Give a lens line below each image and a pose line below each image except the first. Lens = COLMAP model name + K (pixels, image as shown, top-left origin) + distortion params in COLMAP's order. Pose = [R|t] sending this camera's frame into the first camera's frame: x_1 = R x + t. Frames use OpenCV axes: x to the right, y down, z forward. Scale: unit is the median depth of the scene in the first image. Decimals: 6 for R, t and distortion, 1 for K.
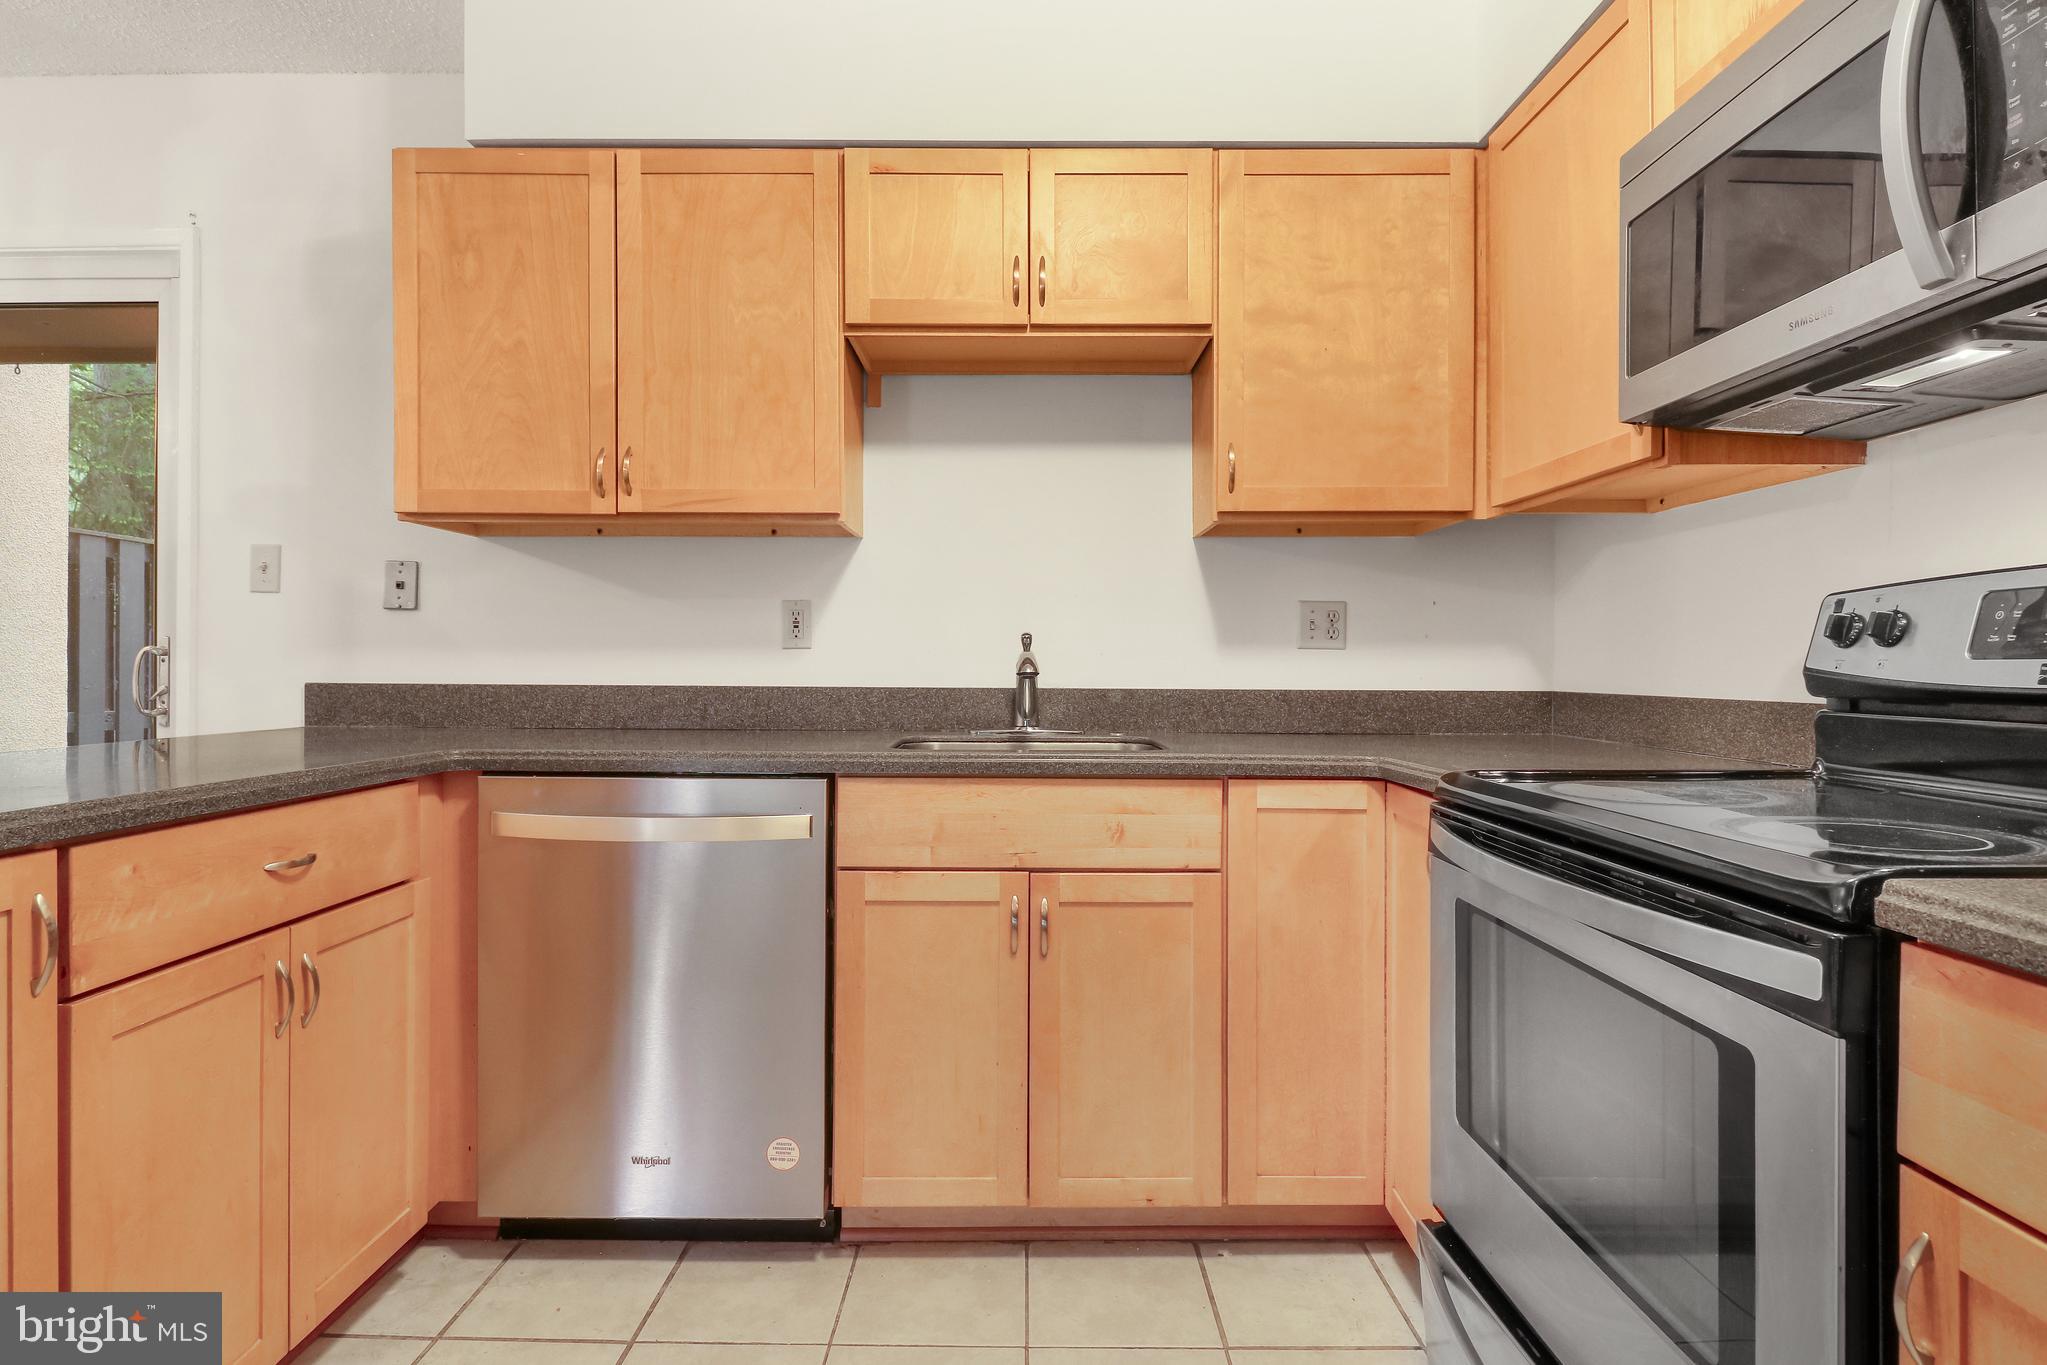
lens RADIAL K [[1047.7, 0, 1031.2], [0, 1047.7, 657.6], [0, 0, 1]] dist [0.009568, -0.004236]
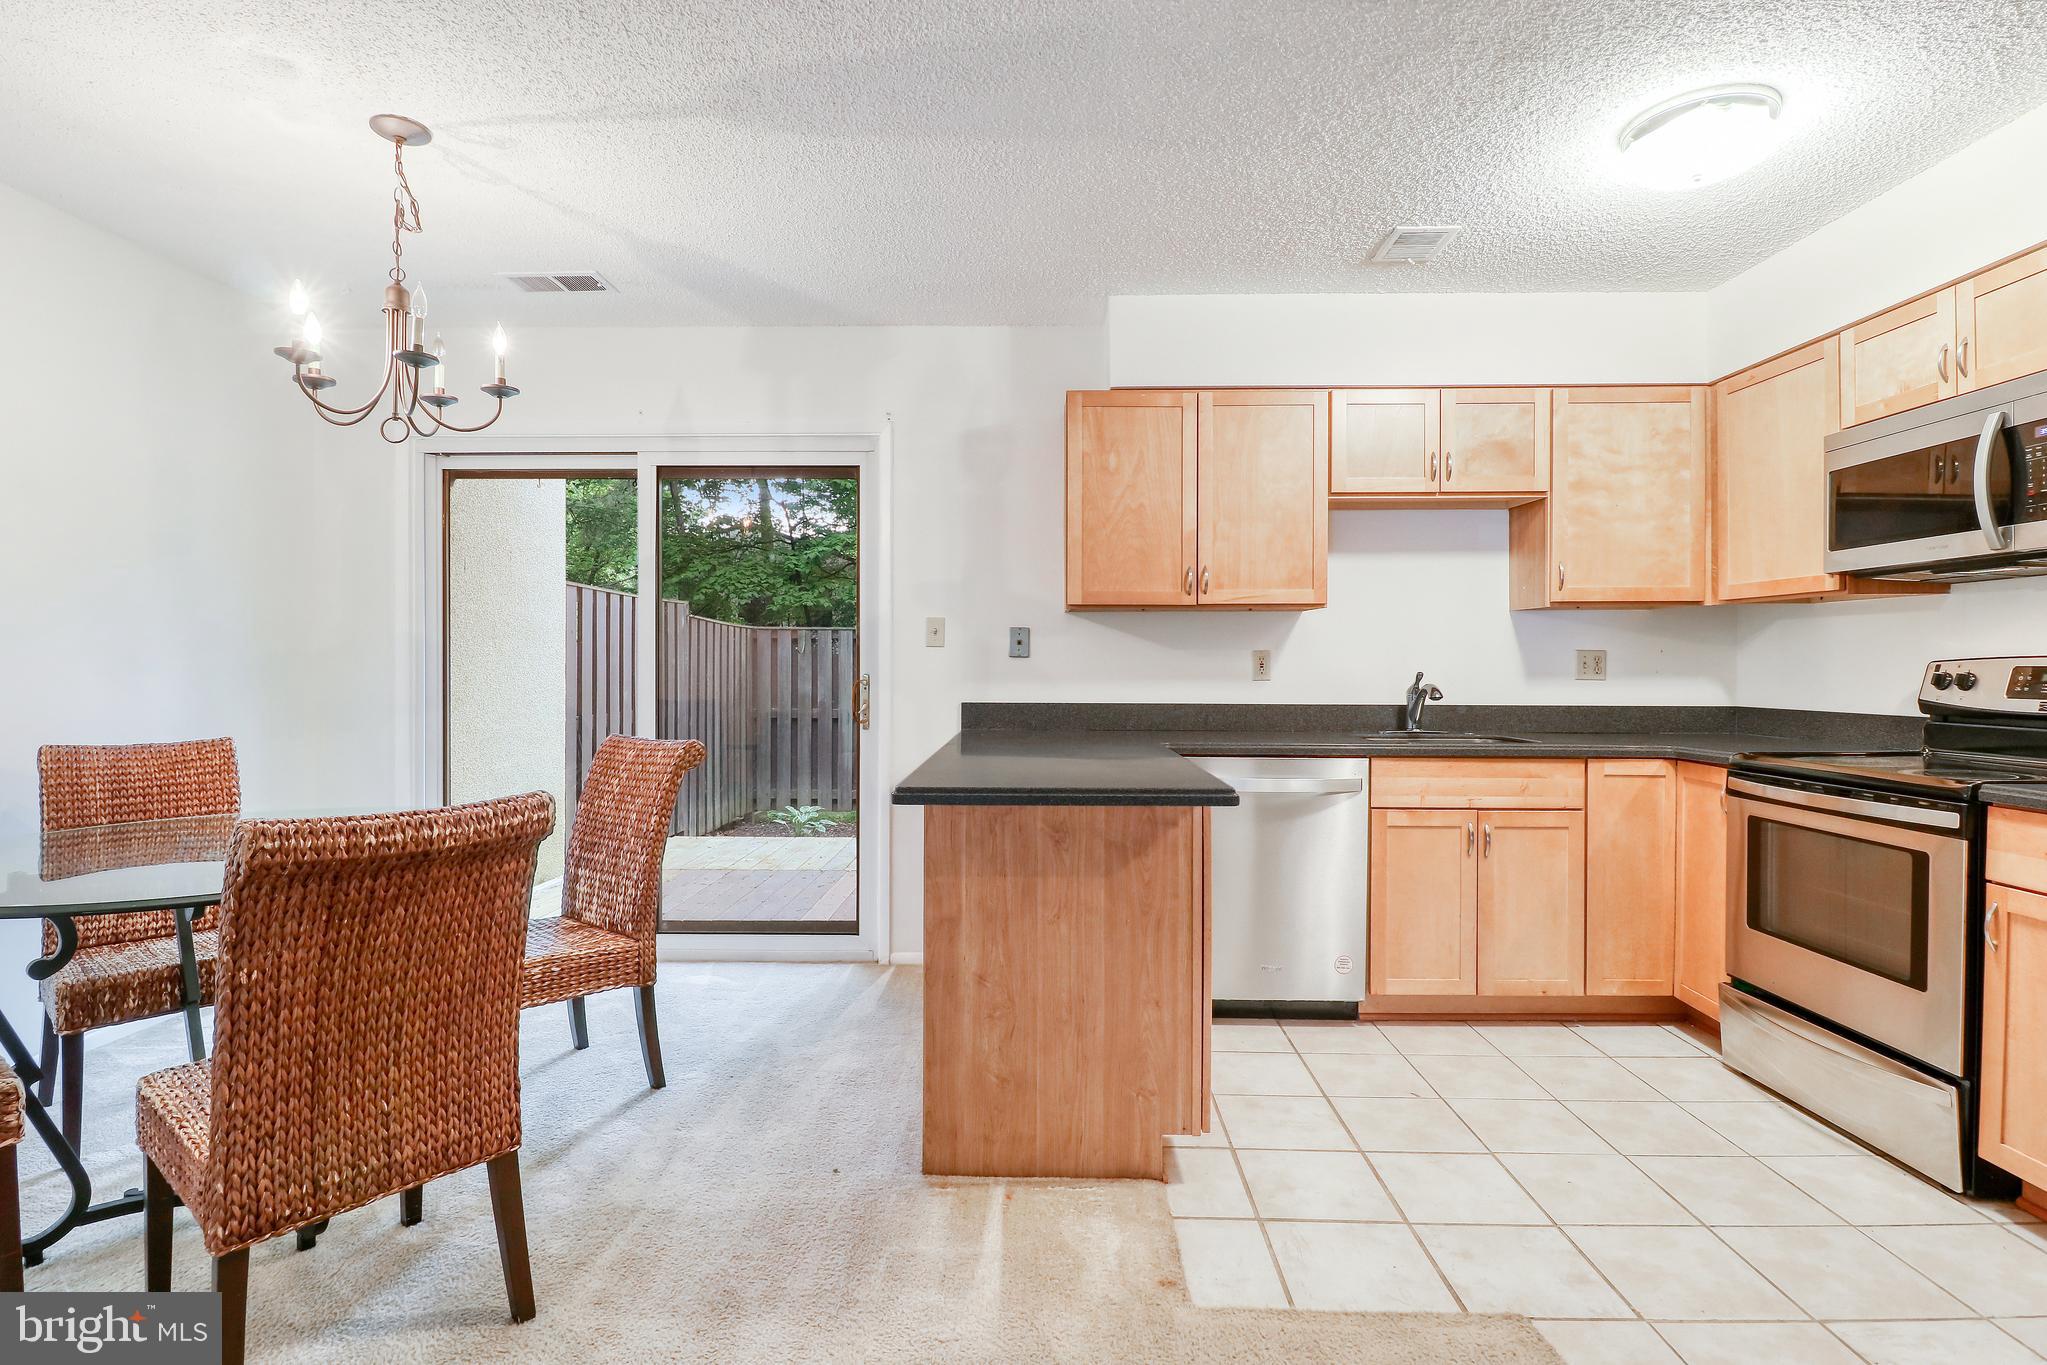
lens RADIAL K [[1047.7, 0, 1026.3], [0, 1047.7, 659.3], [0, 0, 1]] dist [0.009568, -0.004236]
pose [[0.999928, -0.002367, -0.011778, -0.700572], [0.002421, 0.999987, 0.004554, -0.060891], [0.011767, -0.004582, 0.999920, -0.757522]]
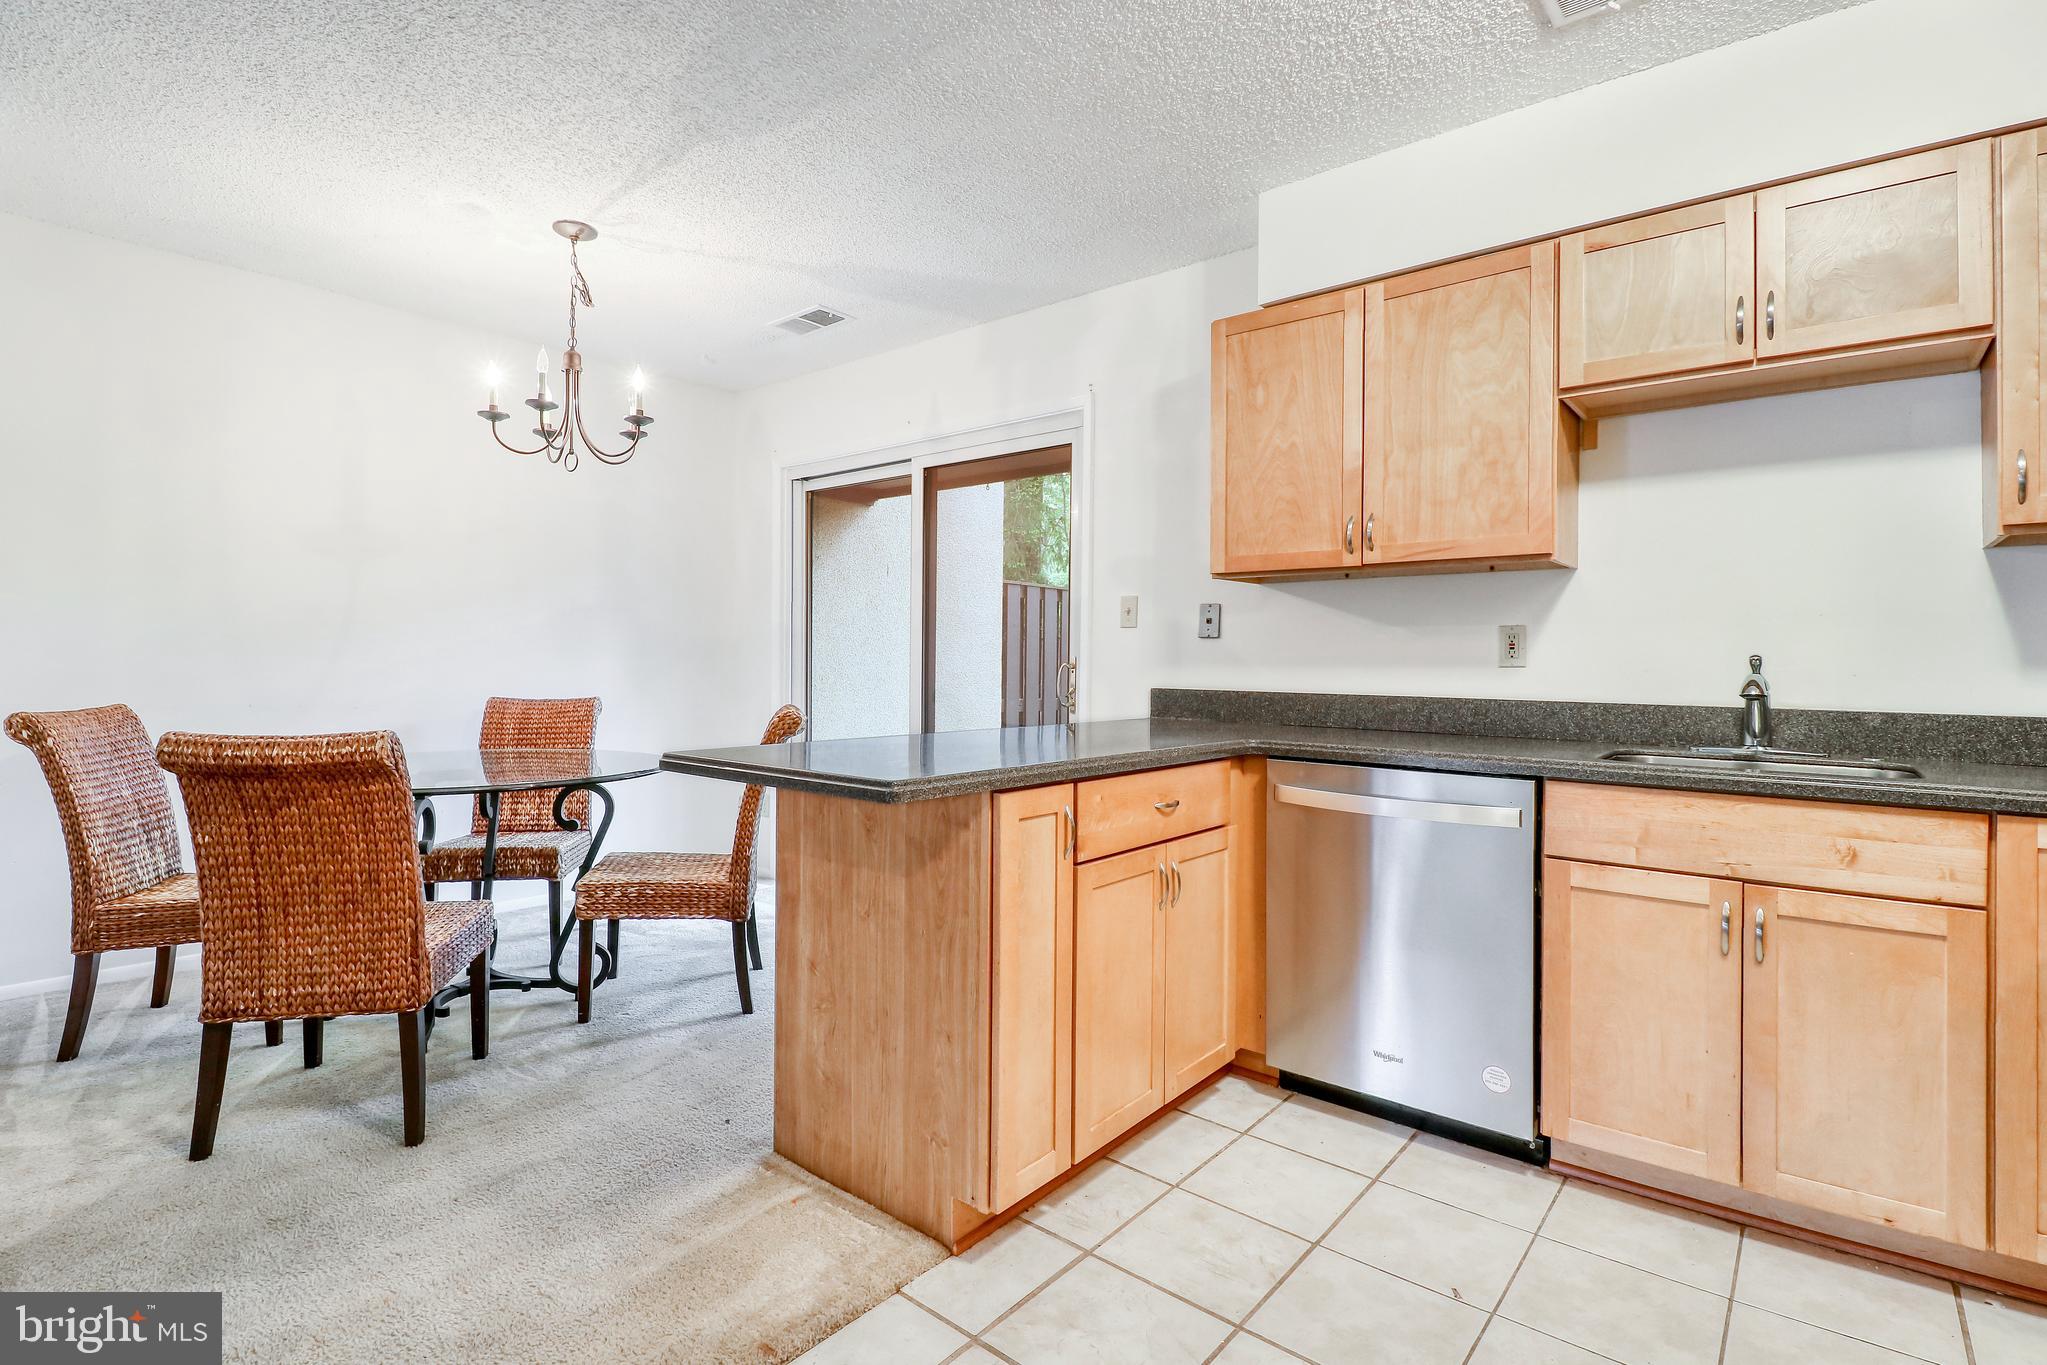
lens RADIAL K [[1001.1, 0, 1003.9], [0, 1001.1, 667.0], [0, 0, 1]] dist [-0.005042, -0.003476]
pose [[0.760664, 0.006330, -0.649115, 0.079548], [-0.000313, 0.999956, 0.009386, -0.023633], [0.649146, -0.006936, 0.760632, -0.252387]]
